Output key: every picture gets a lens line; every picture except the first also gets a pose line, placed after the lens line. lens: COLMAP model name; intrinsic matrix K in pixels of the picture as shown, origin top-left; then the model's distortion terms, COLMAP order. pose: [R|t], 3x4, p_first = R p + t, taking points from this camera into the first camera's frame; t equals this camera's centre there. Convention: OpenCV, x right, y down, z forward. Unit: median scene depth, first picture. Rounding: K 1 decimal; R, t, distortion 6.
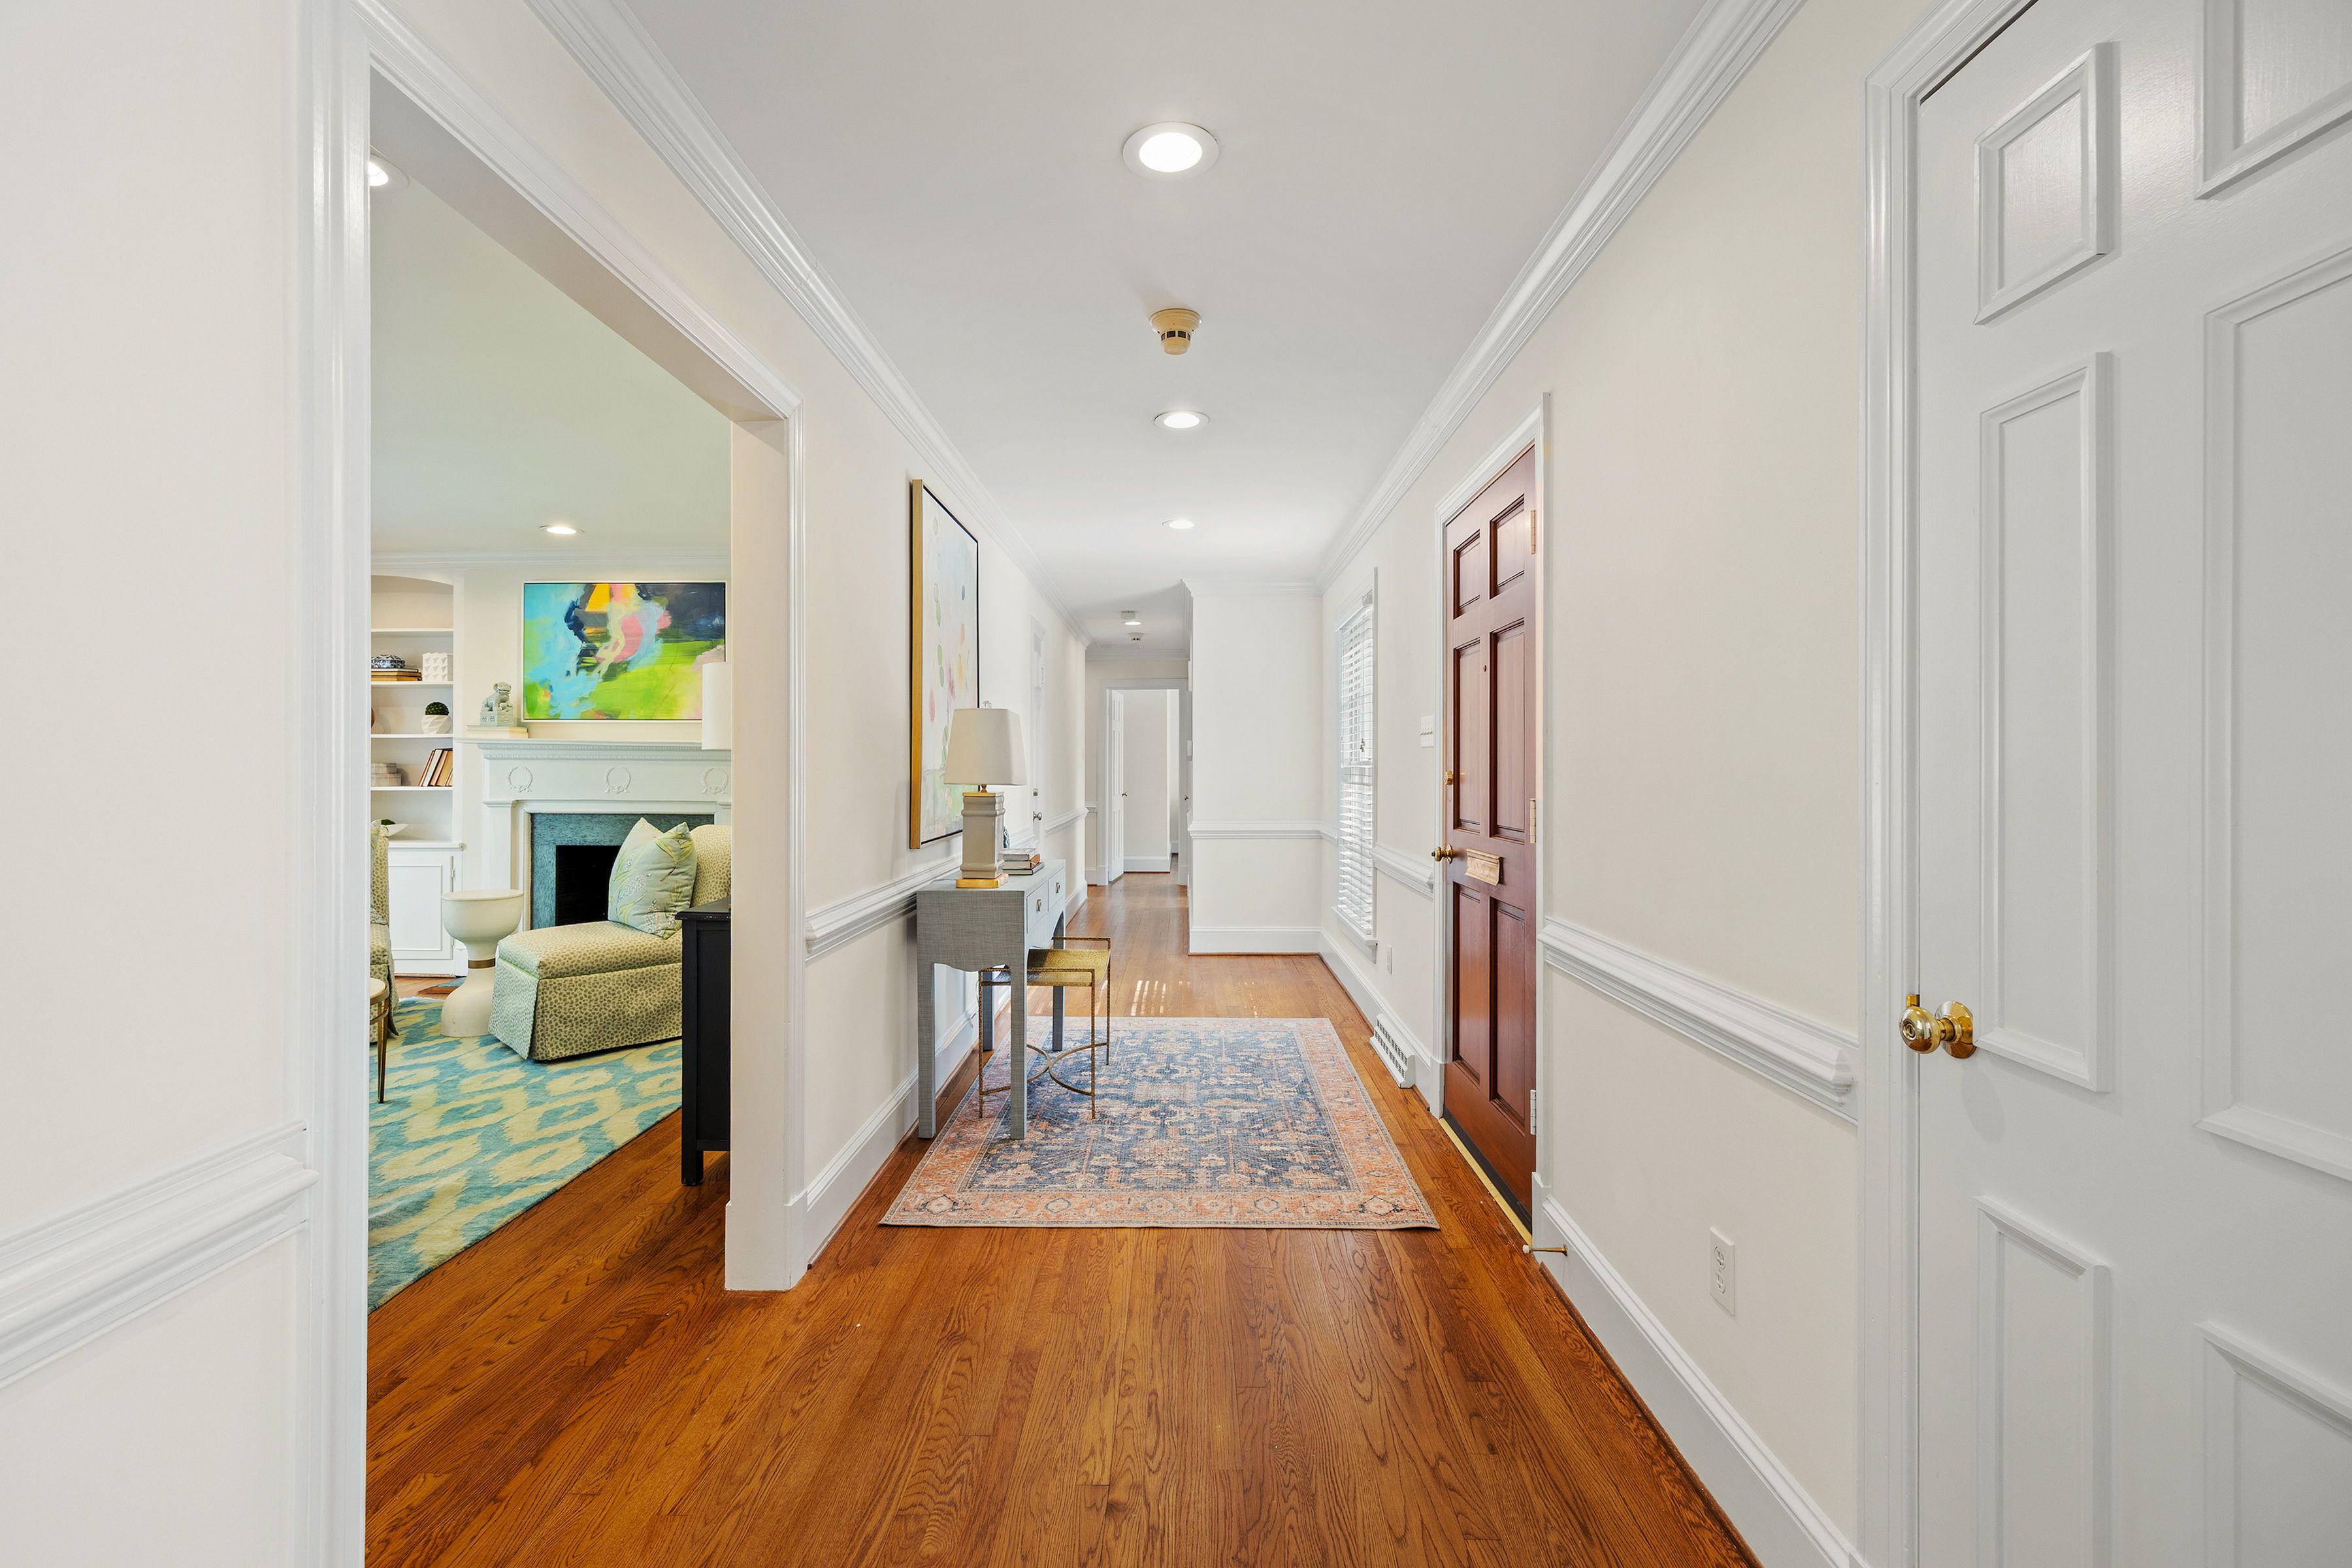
lens RADIAL K [[999.6, 0, 1163.9], [0, 999.6, 763.7], [0, 0, 1]] dist [-0.001844, -0.000139]
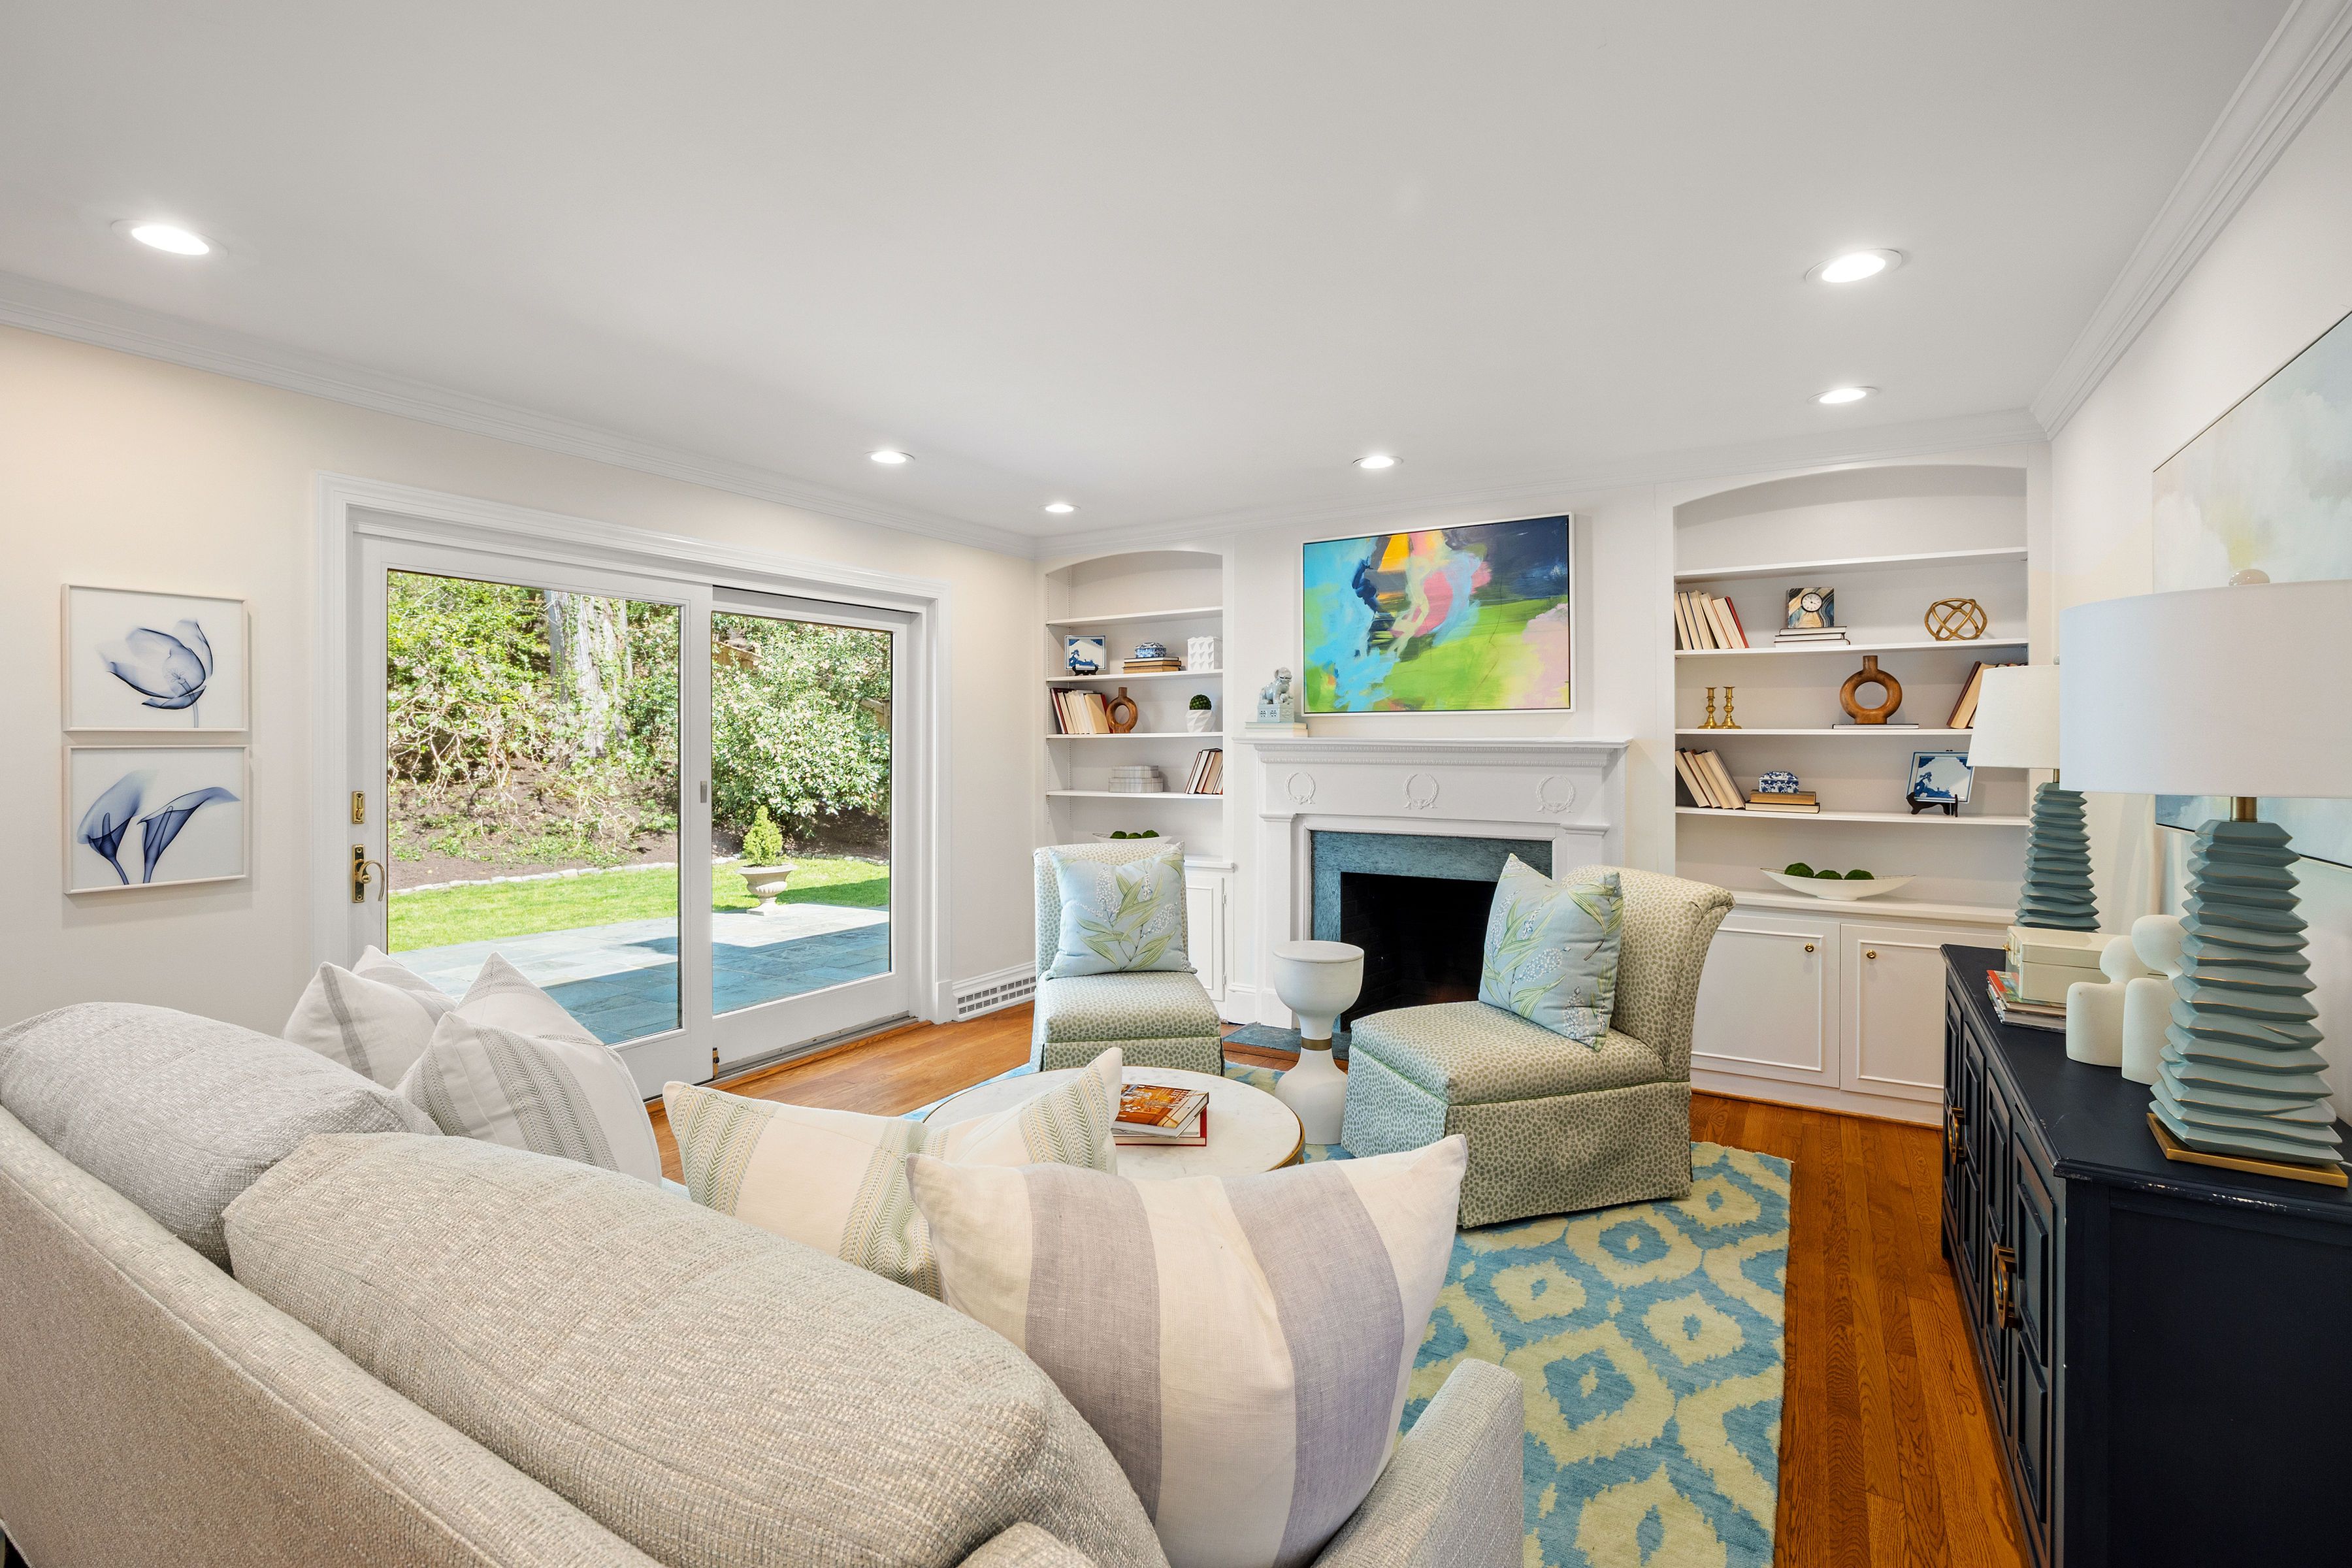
lens RADIAL K [[1072.5, 0, 1179.5], [0, 1072.5, 743.0], [0, 0, 1]] dist [-0.001074, -0.000027]
pose [[0.869689, -0.005374, -0.493571, -0.303818], [0.004453, 0.999985, -0.003041, -0.018375], [0.493581, 0.000447, 0.869700, 0.202302]]
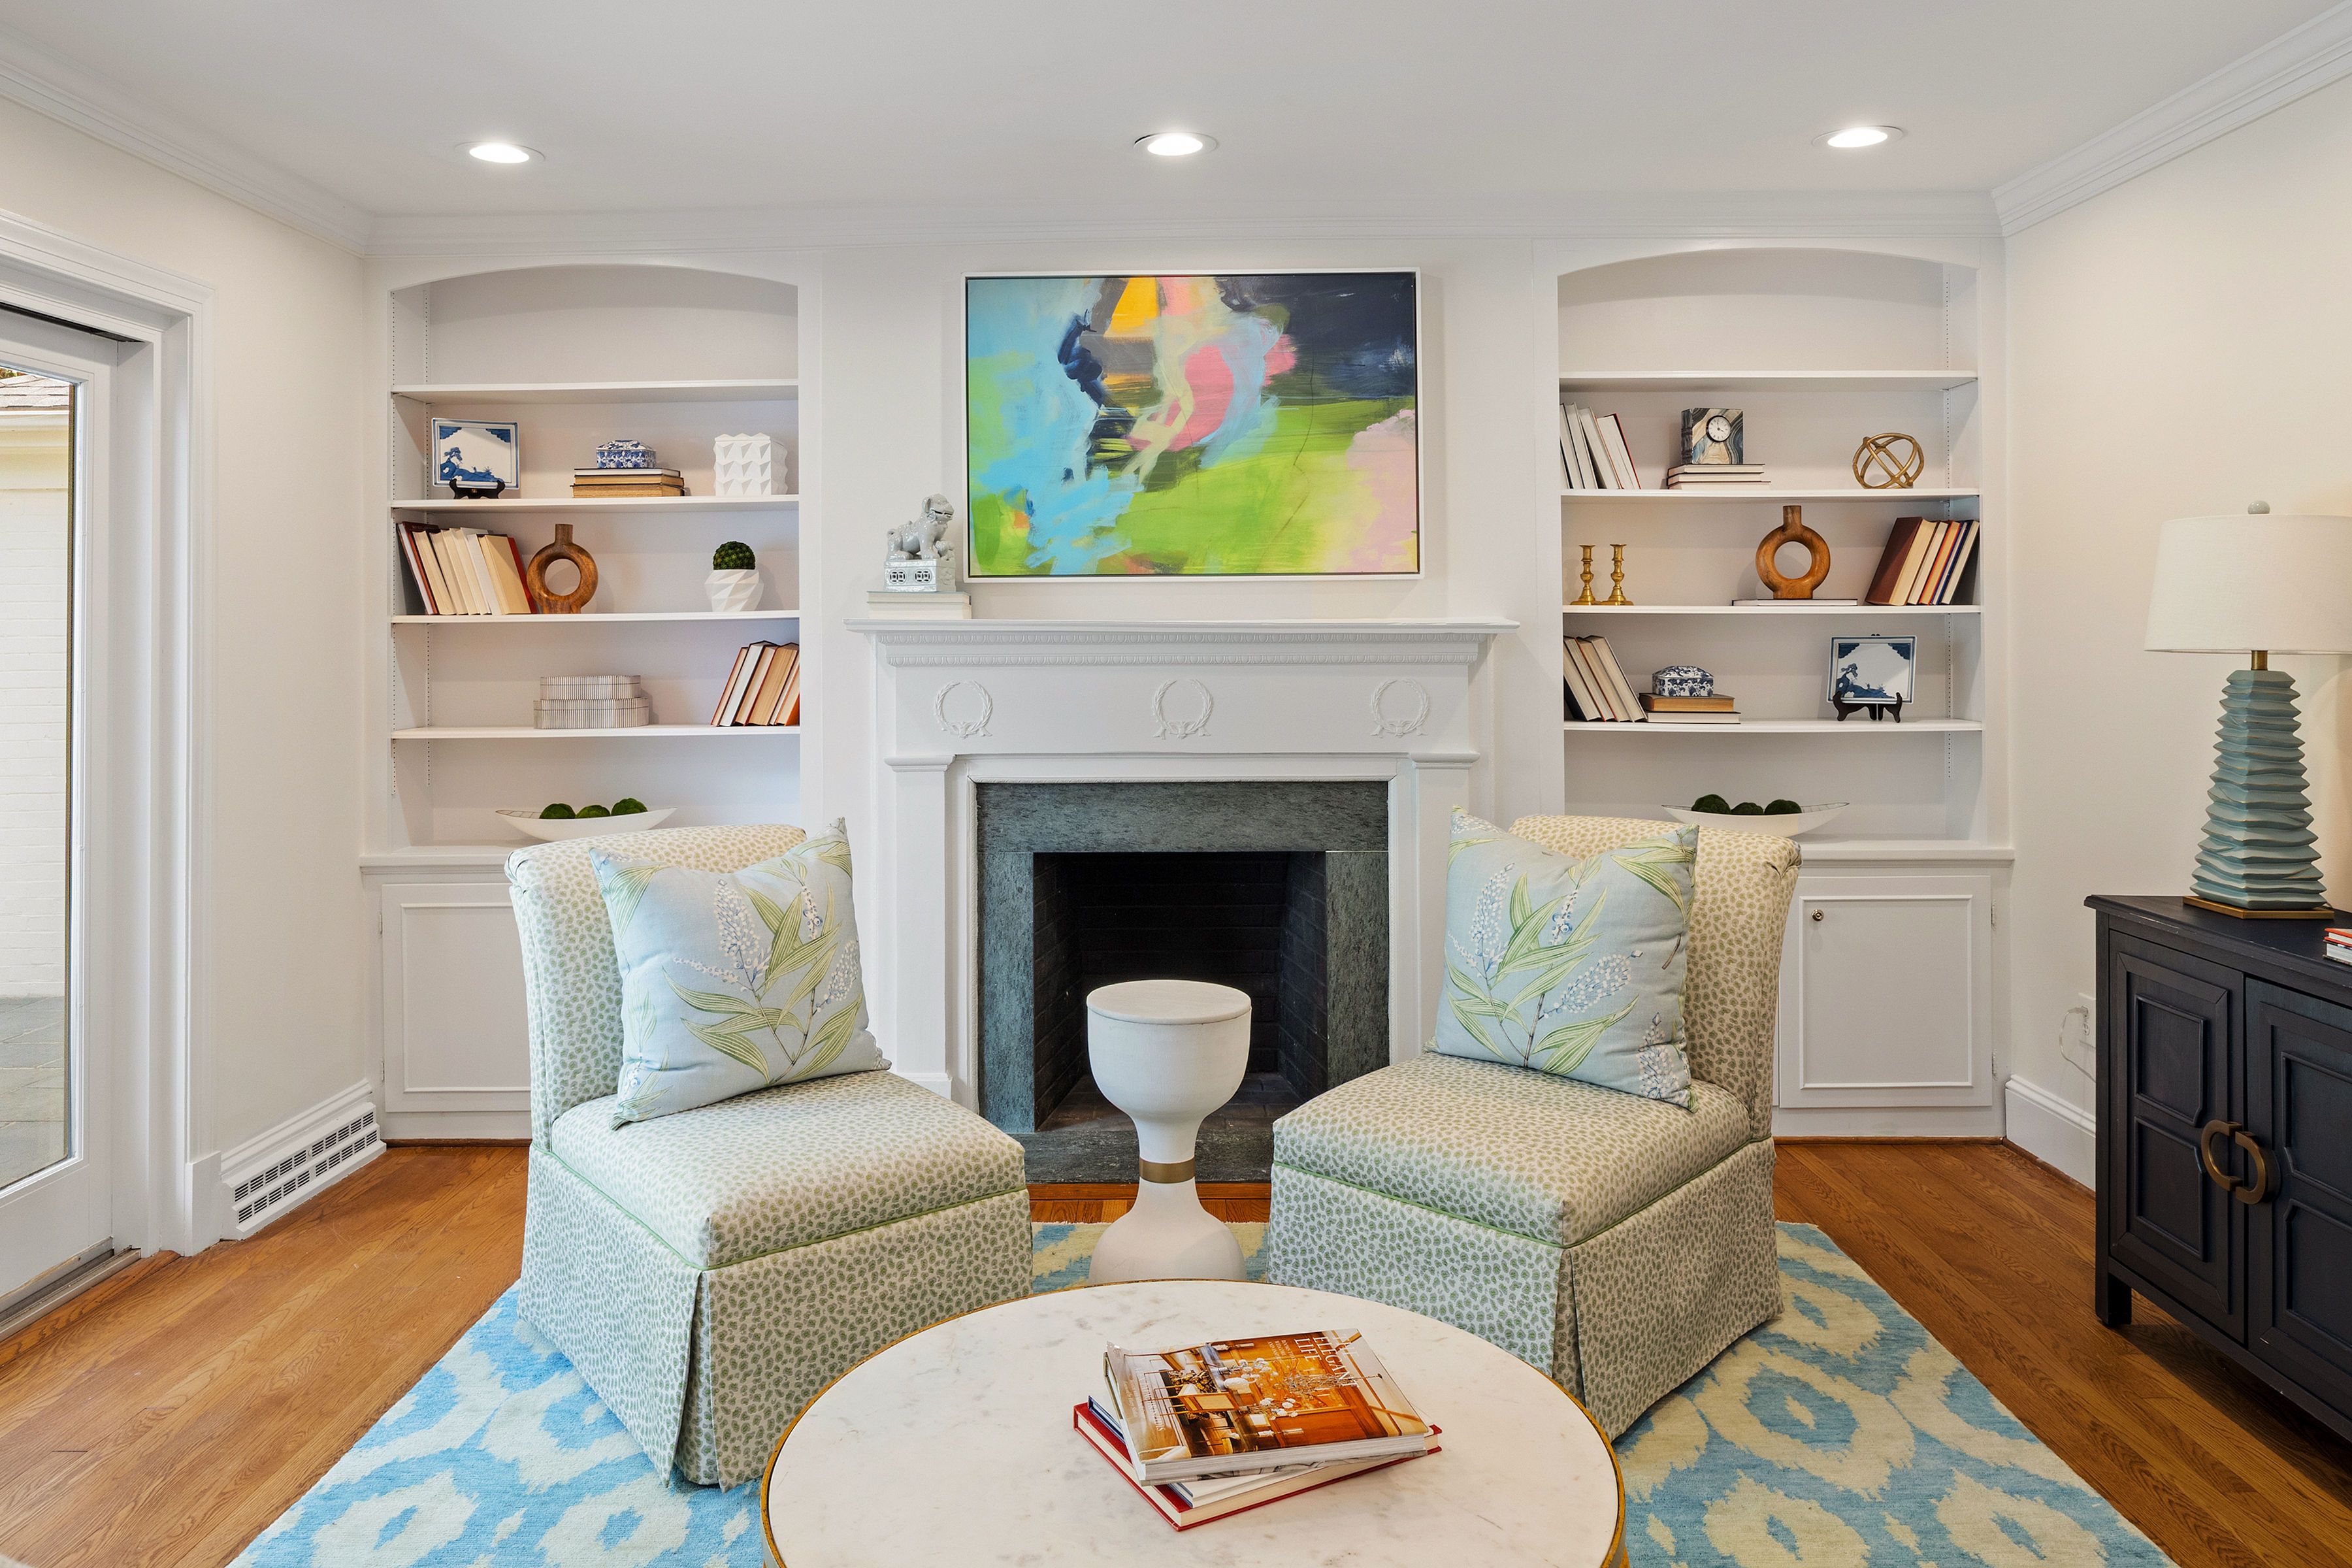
lens RADIAL K [[1609.0, 0, 1178.4], [0, 1609.0, 624.7], [0, 0, 1]] dist [-0.000142, 0.000111]
pose [[0.999861, -0.011137, 0.012370, -0.556183], [0.011247, 0.999898, -0.008853, -0.015209], [-0.012270, 0.008991, 0.999884, 0.268856]]
